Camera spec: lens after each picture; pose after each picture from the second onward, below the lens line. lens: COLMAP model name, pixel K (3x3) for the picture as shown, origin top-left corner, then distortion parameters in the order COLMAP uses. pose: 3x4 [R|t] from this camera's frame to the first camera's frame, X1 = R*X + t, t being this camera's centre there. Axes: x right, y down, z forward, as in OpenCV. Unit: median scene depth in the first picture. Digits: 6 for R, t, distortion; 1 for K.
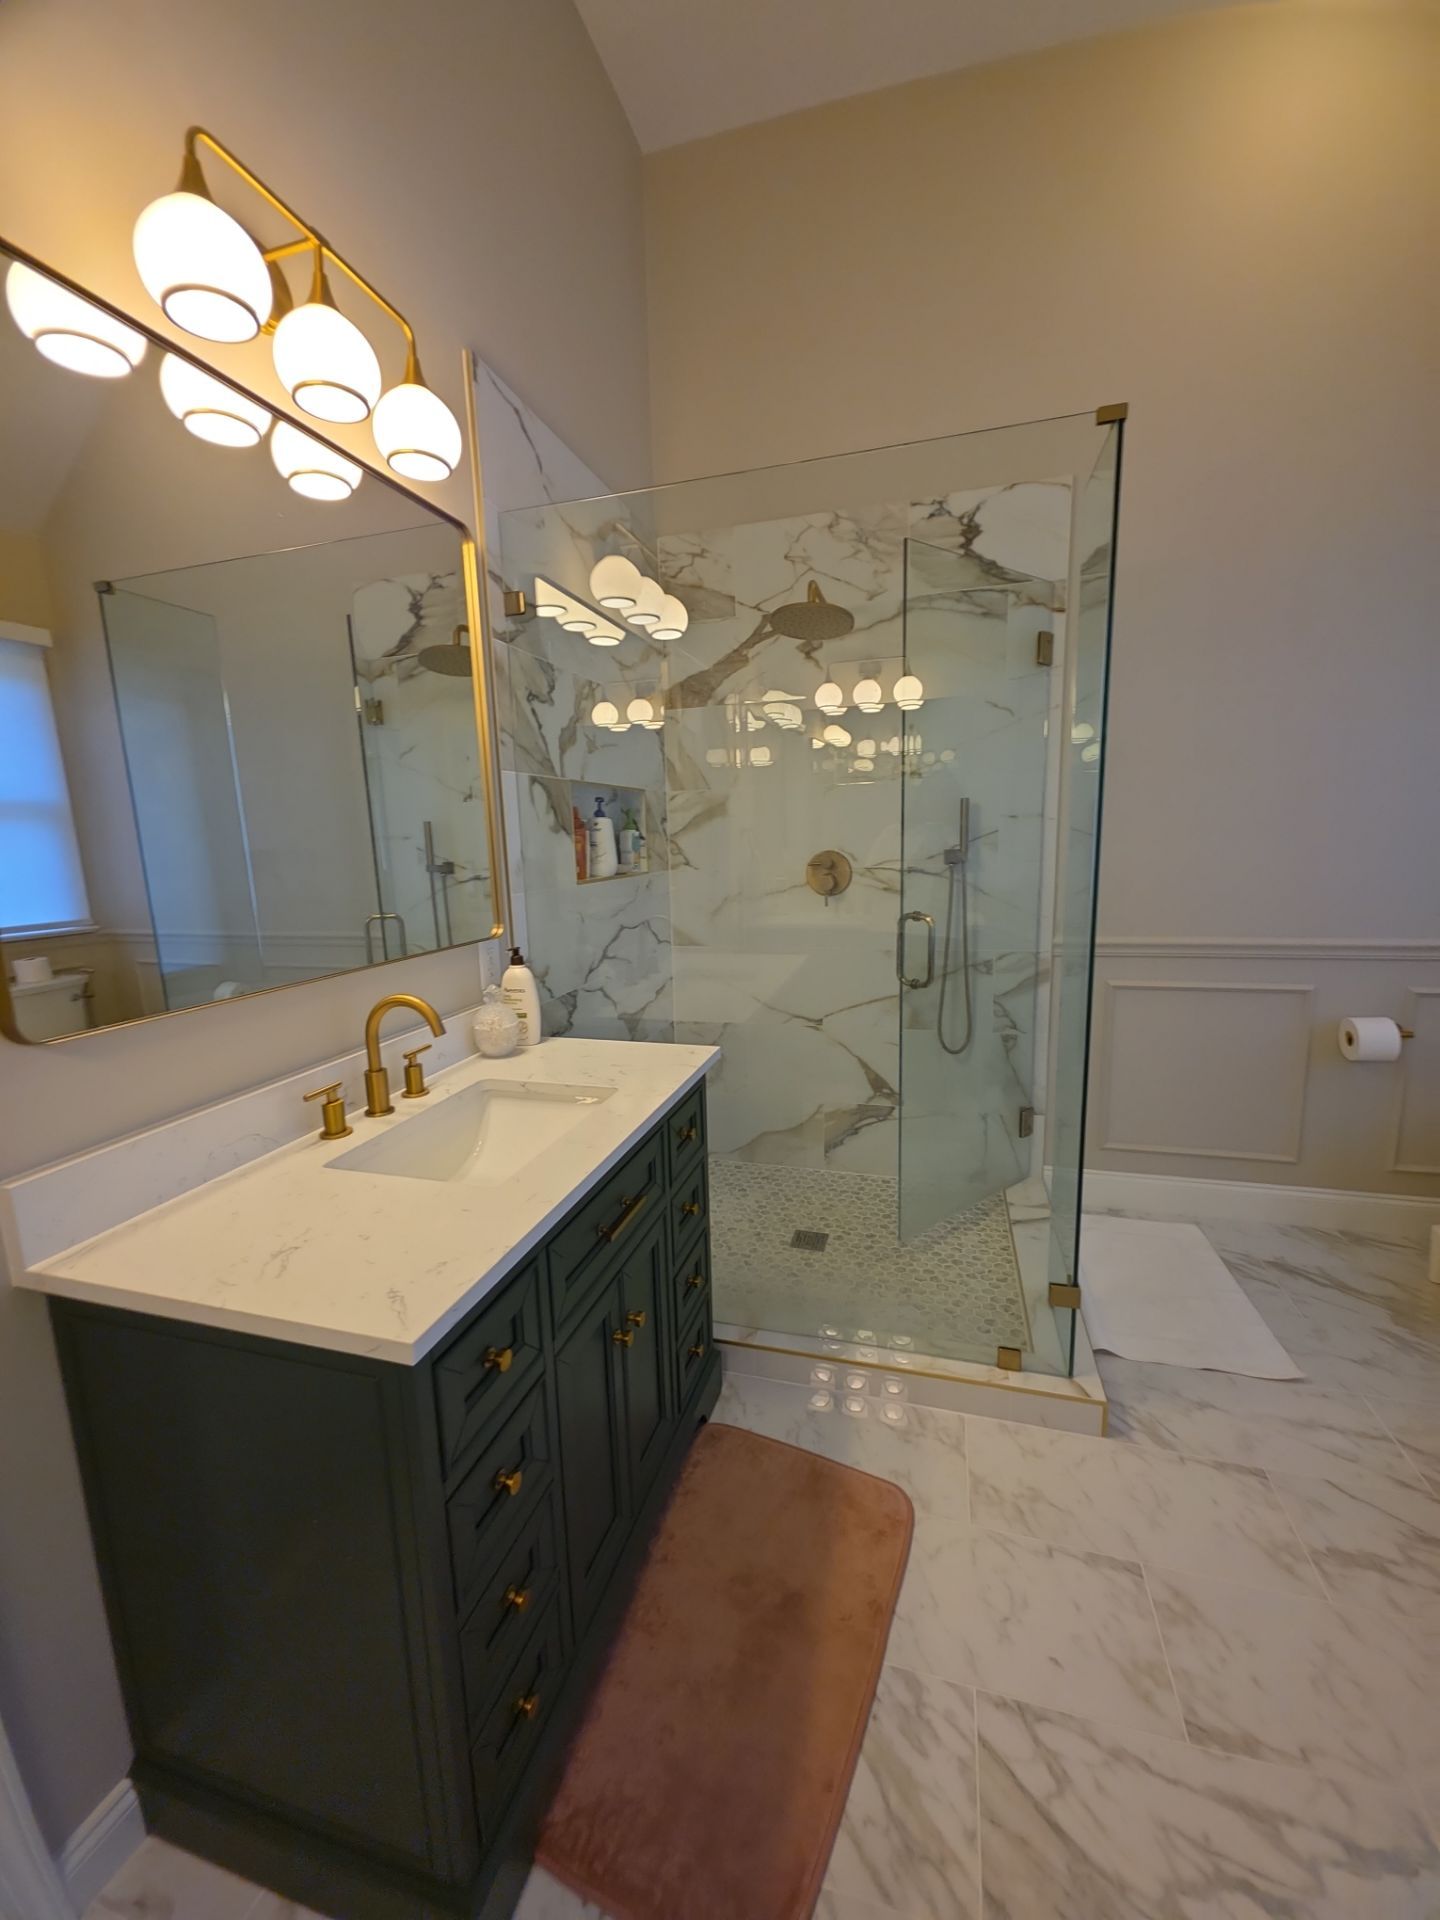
lens RADIAL K [[757.1, 0, 711.3], [0, 757.1, 963.2], [0, 0, 1]] dist [0.014635, -0.009595]
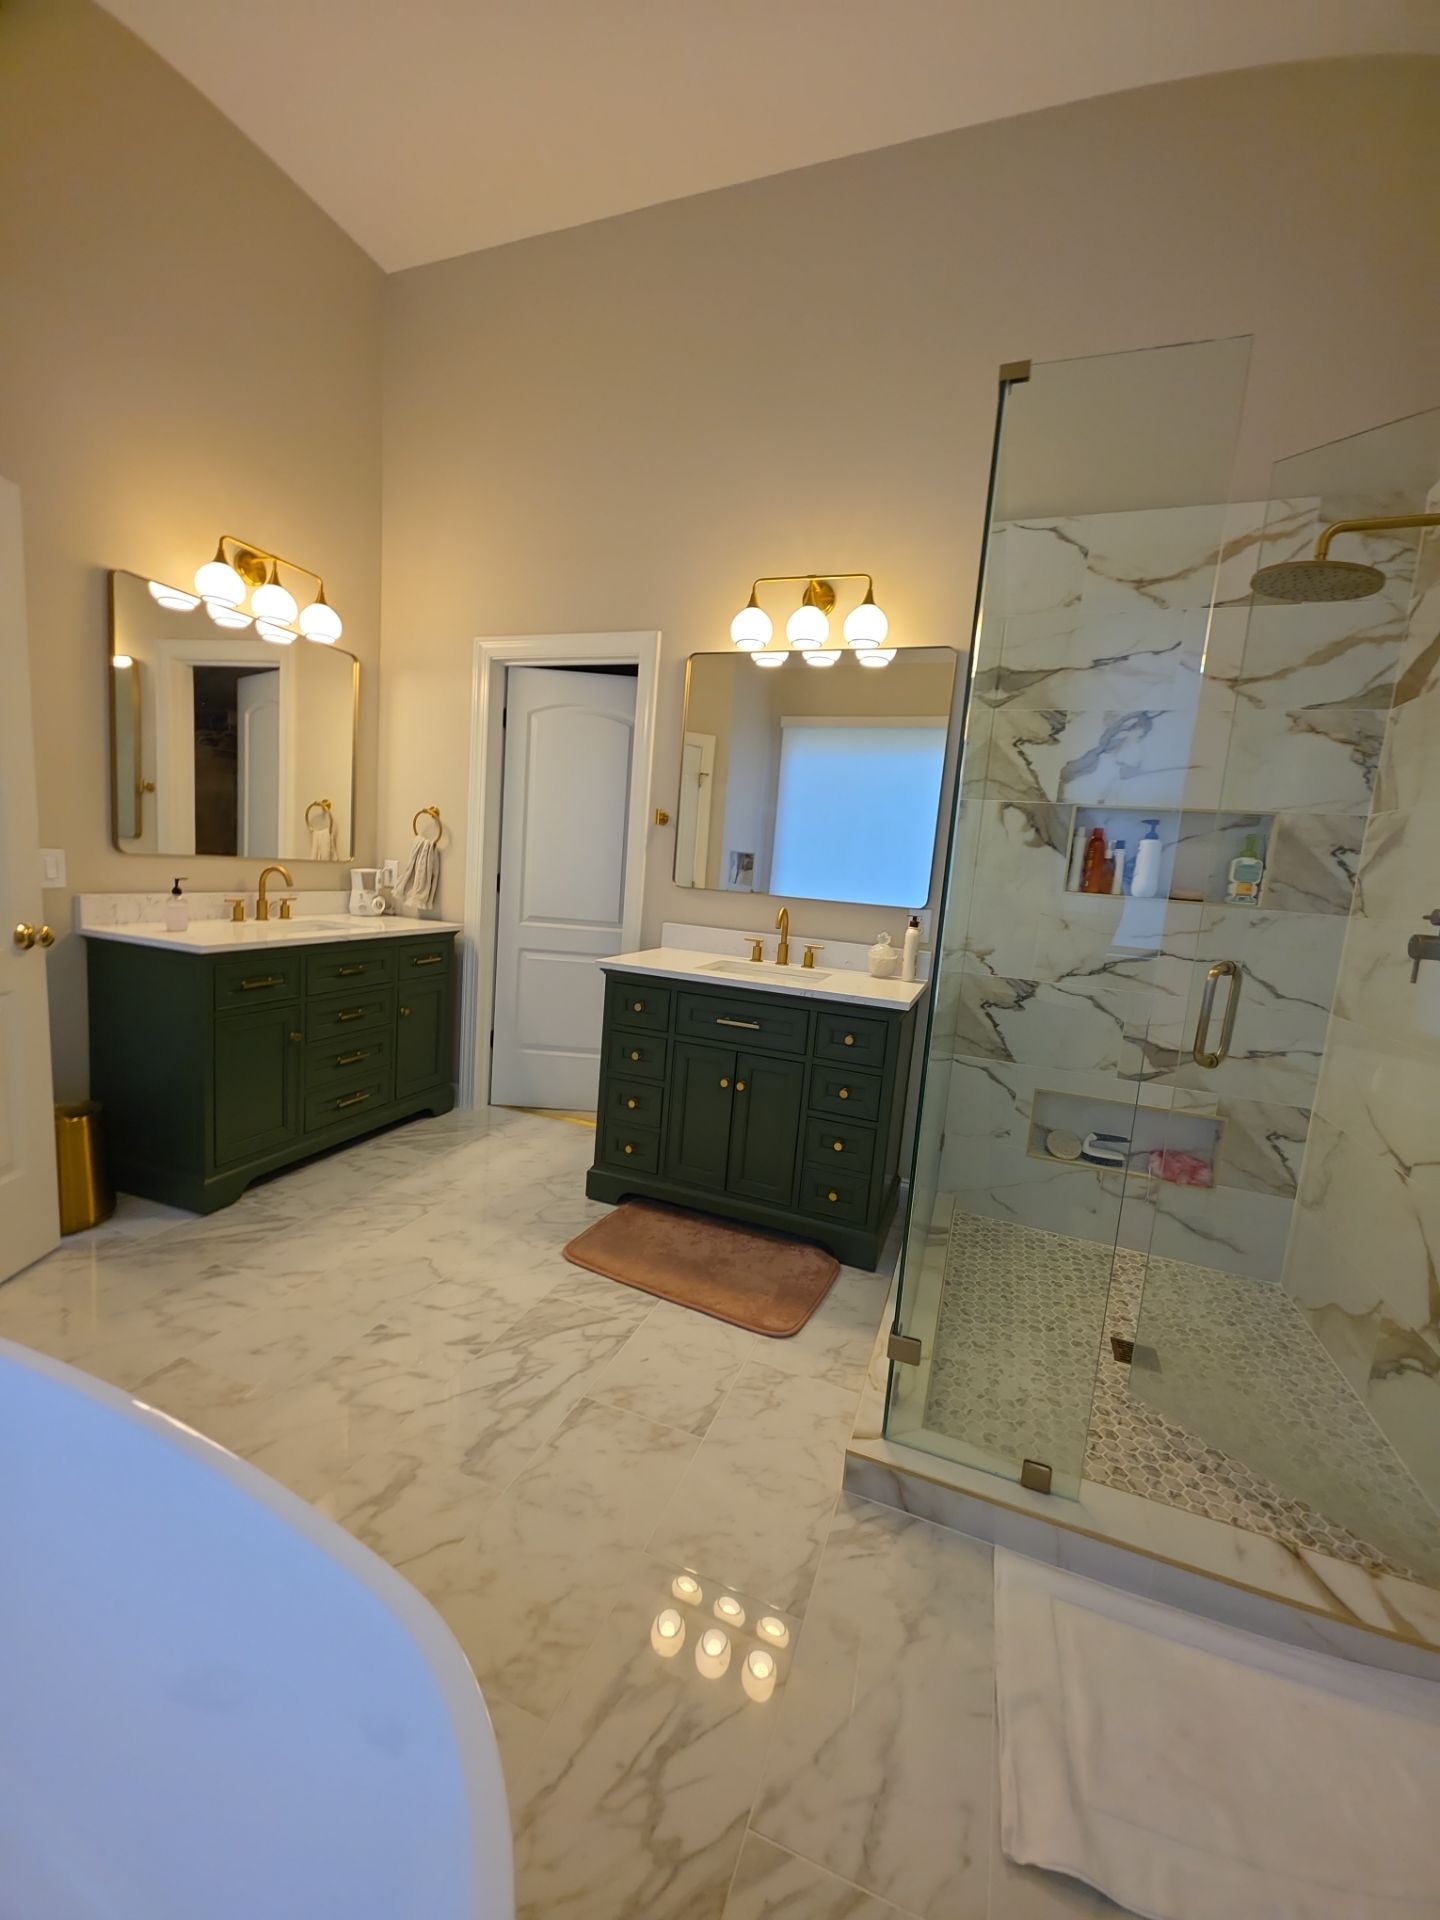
lens RADIAL K [[757.4, 0, 717.6], [0, 757.4, 961.6], [0, 0, 1]] dist [0.013325, -0.007817]
pose [[-0.074869, 0.154473, -0.985156, 1.096394], [-0.238223, 0.956554, 0.168092, -0.080526], [0.968321, 0.247271, -0.034817, 0.602278]]
